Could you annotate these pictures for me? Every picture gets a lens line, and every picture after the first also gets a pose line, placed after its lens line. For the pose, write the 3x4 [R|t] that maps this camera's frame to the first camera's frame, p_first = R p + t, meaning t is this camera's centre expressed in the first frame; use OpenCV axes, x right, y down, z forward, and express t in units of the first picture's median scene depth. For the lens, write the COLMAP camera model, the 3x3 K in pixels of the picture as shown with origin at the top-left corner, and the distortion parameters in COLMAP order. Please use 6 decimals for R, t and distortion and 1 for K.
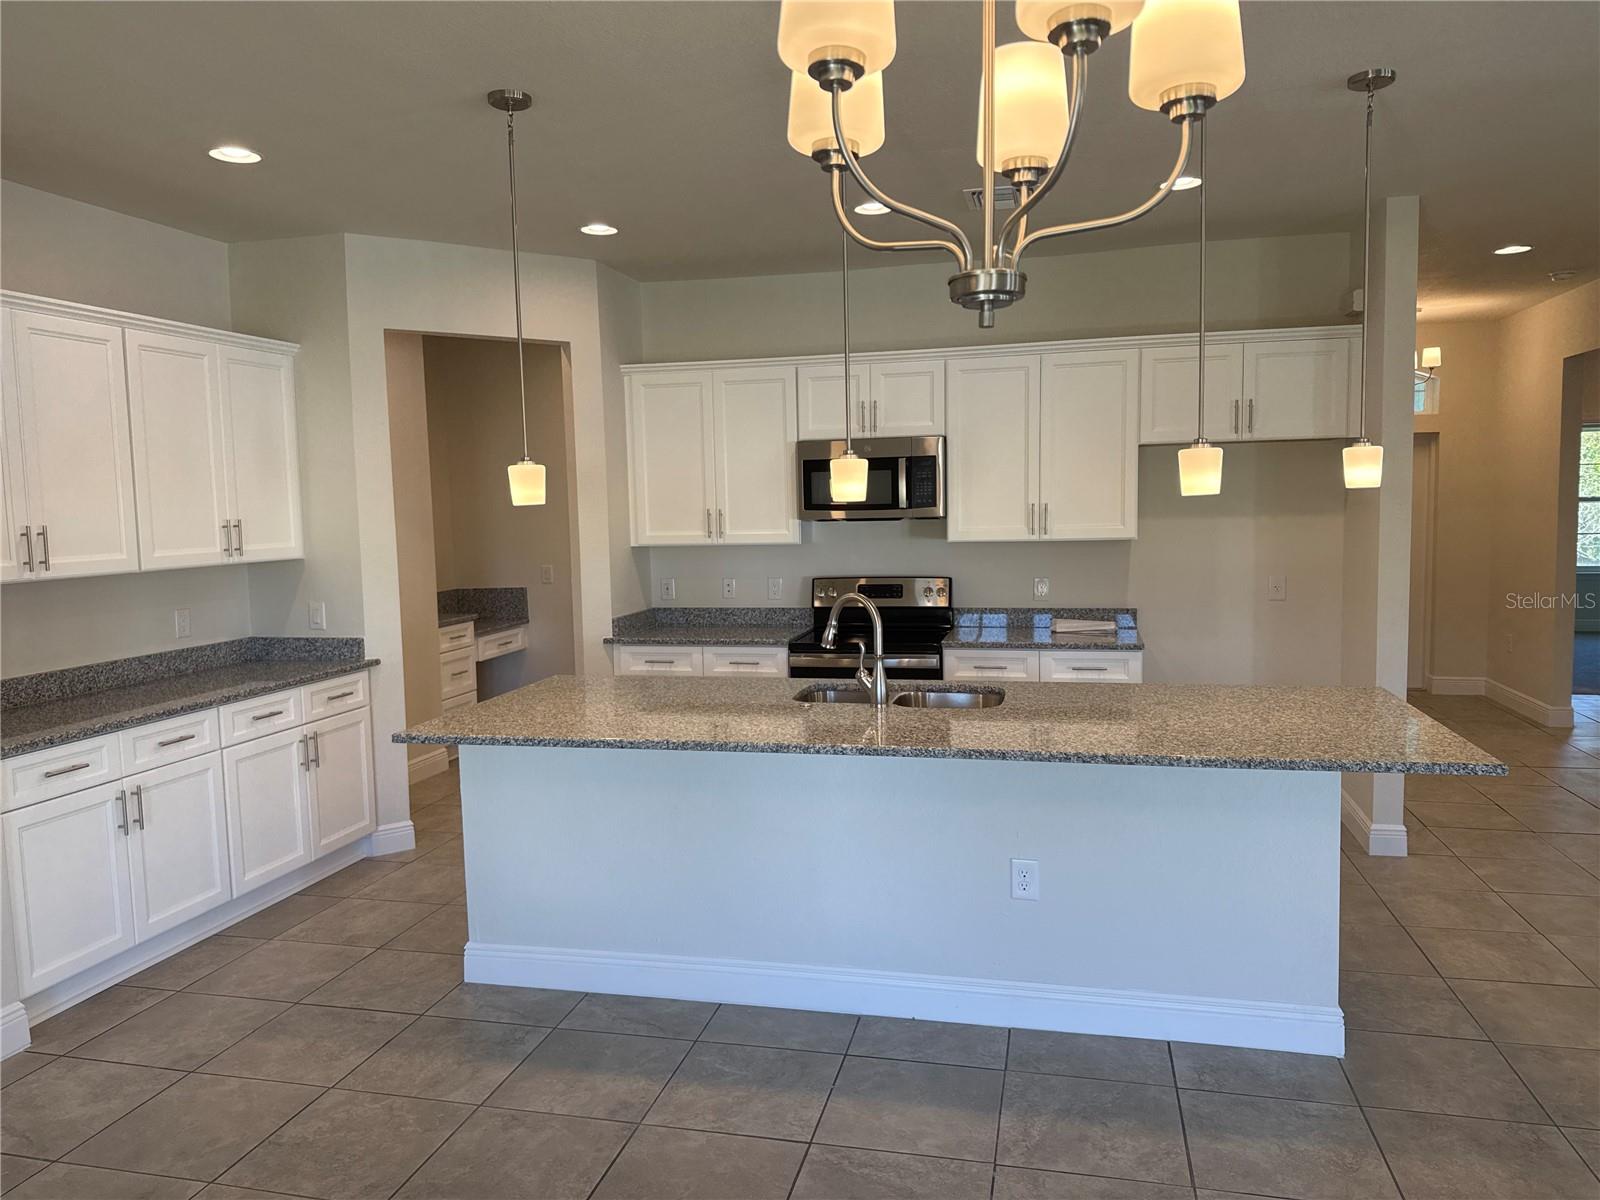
lens RADIAL K [[1114.2, 0, 800.0], [0, 1114.2, 600.0], [0, 0, 1]] dist [0.056825, -0.077074]
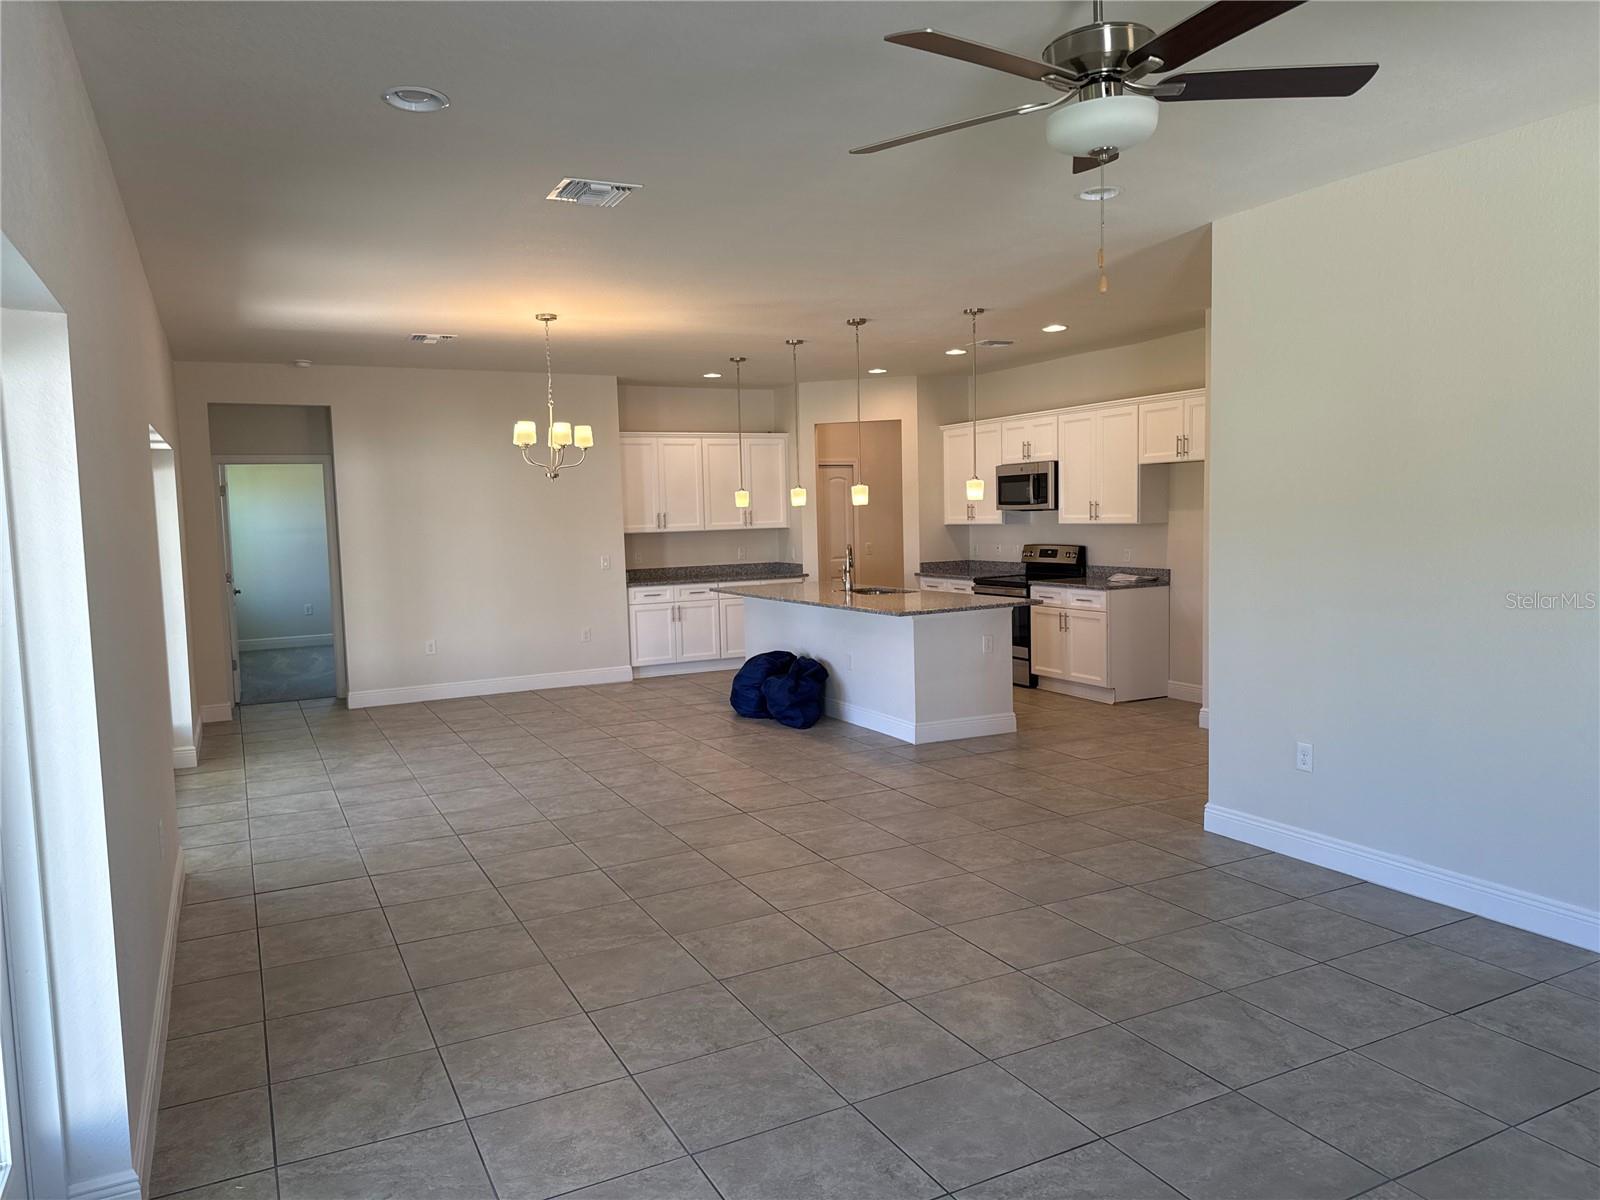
lens RADIAL K [[1056.9, 0, 800.0], [0, 1056.9, 600.0], [0, 0, 1]] dist [0.001288, 0.000064]
pose [[0.646001, 0.066962, -0.760394, 1.212697], [-0.054296, 0.997653, 0.041728, 0.018398], [0.761403, 0.014330, 0.648120, -0.361062]]
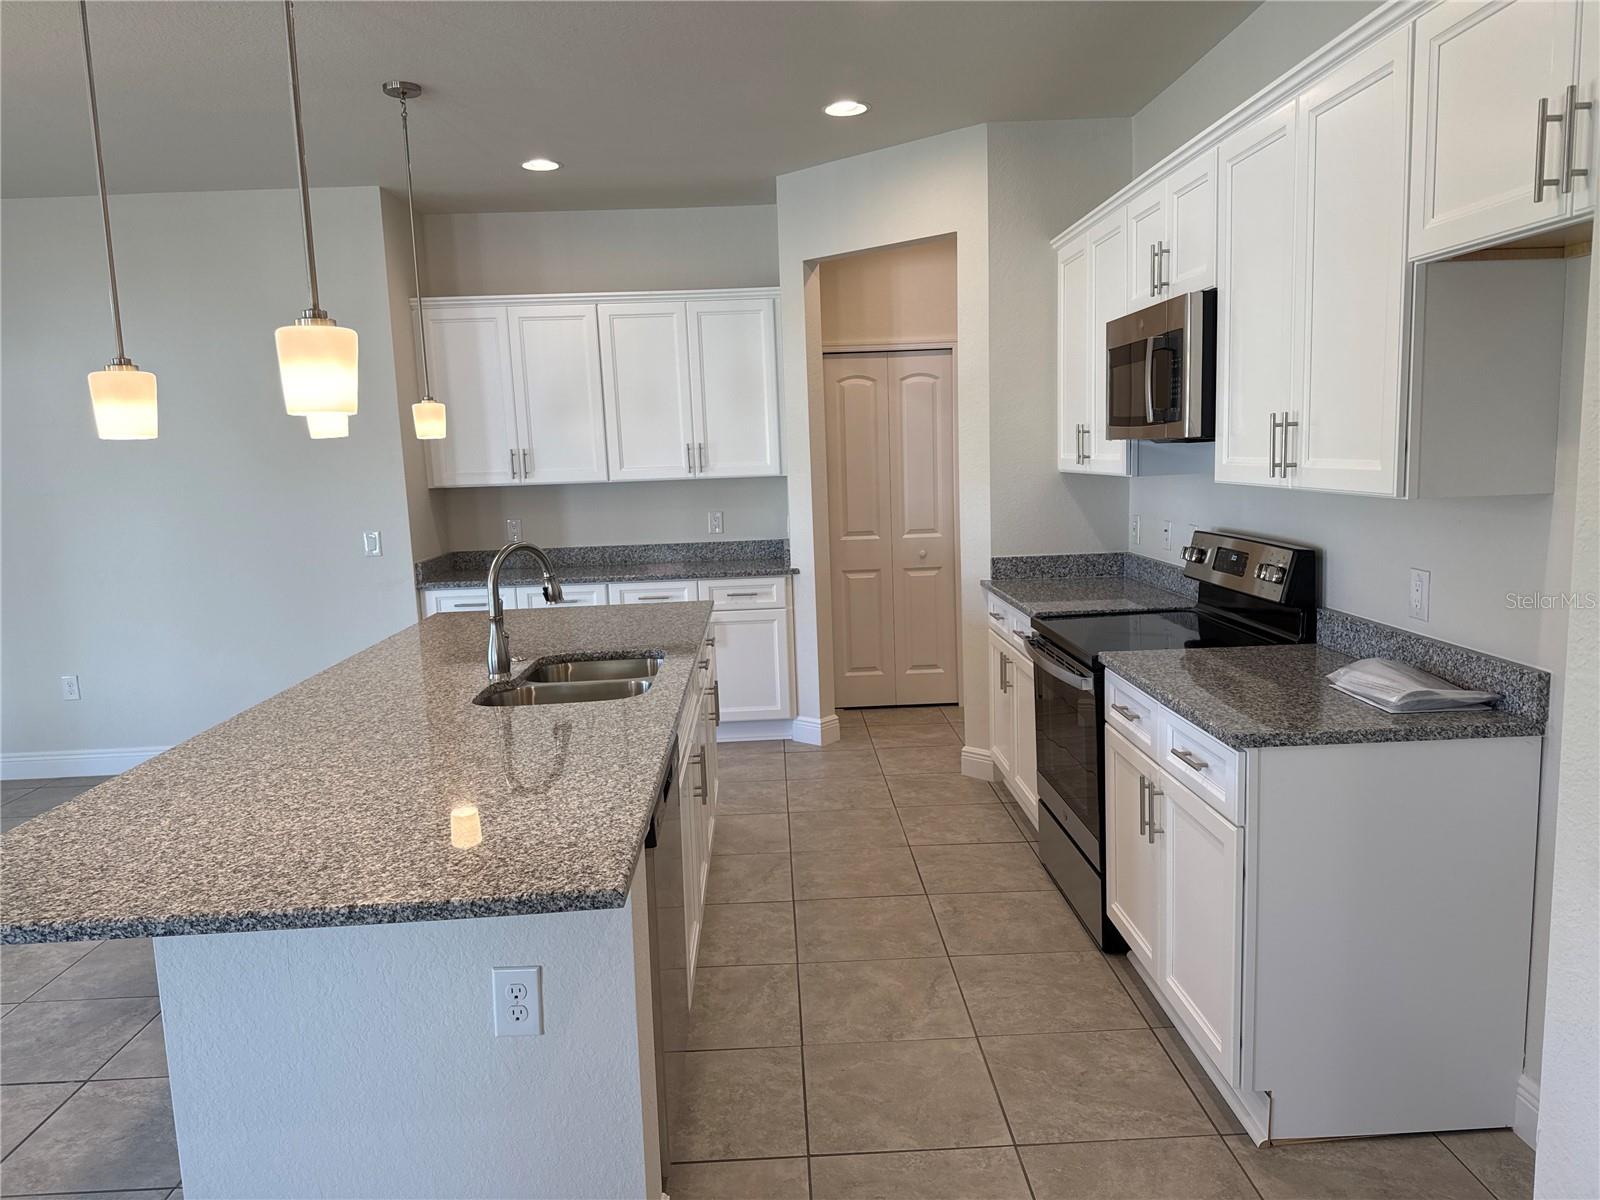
lens RADIAL K [[1114.2, 0, 800.0], [0, 1114.2, 600.0], [0, 0, 1]] dist [0.056825, -0.077074]
pose [[0.262596, 0.143153, -0.954228, 0.684366], [-0.053503, 0.989572, 0.133731, -0.064752], [0.963422, 0.015937, 0.267516, 0.719545]]
